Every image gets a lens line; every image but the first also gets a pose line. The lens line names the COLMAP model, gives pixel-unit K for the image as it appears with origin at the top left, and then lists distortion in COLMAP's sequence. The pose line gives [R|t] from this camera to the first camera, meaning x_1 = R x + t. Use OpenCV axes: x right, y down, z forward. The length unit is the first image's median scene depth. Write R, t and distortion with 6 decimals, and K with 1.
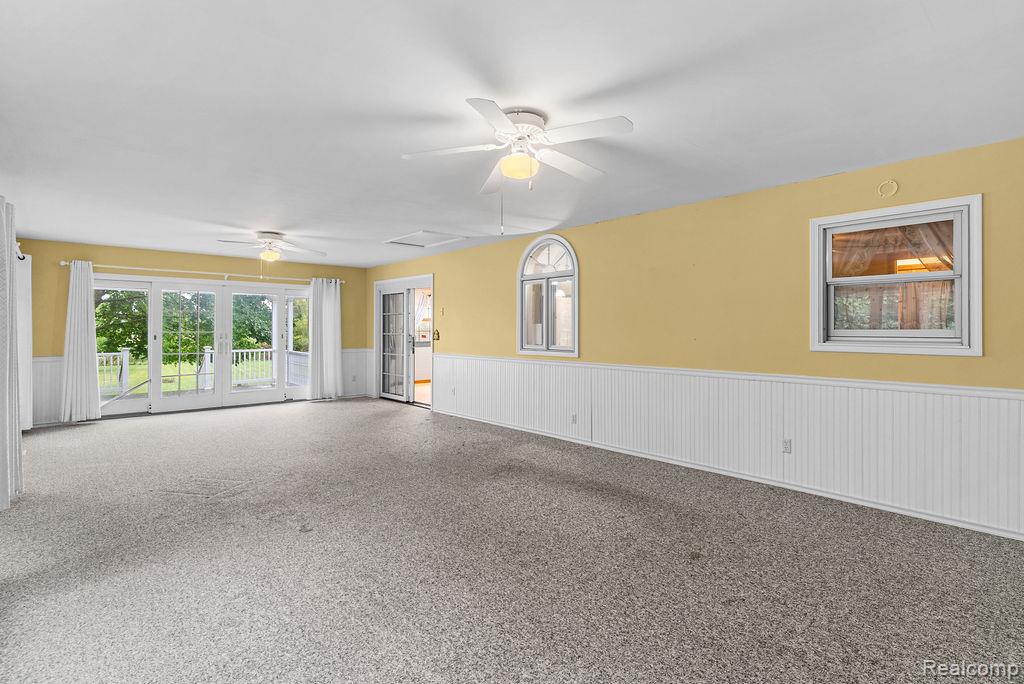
lens RADIAL K [[488.0, 0, 512.3], [0, 488.0, 333.5], [0, 0, 1]] dist [0.000290, -0.002043]
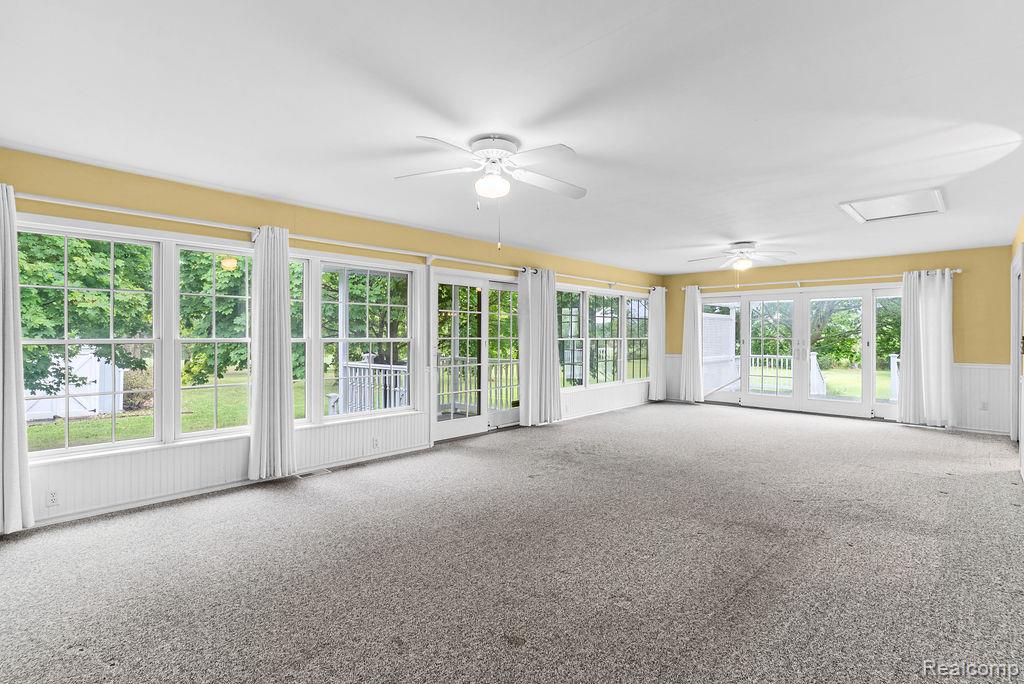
lens RADIAL K [[488.0, 0, 513.4], [0, 488.0, 338.5], [0, 0, 1]] dist [0.000290, -0.002043]
pose [[0.084867, 0.008312, -0.996358, 0.490472], [-0.012673, 0.999893, 0.007262, -0.002973], [0.996312, 0.012011, 0.084963, 0.412700]]
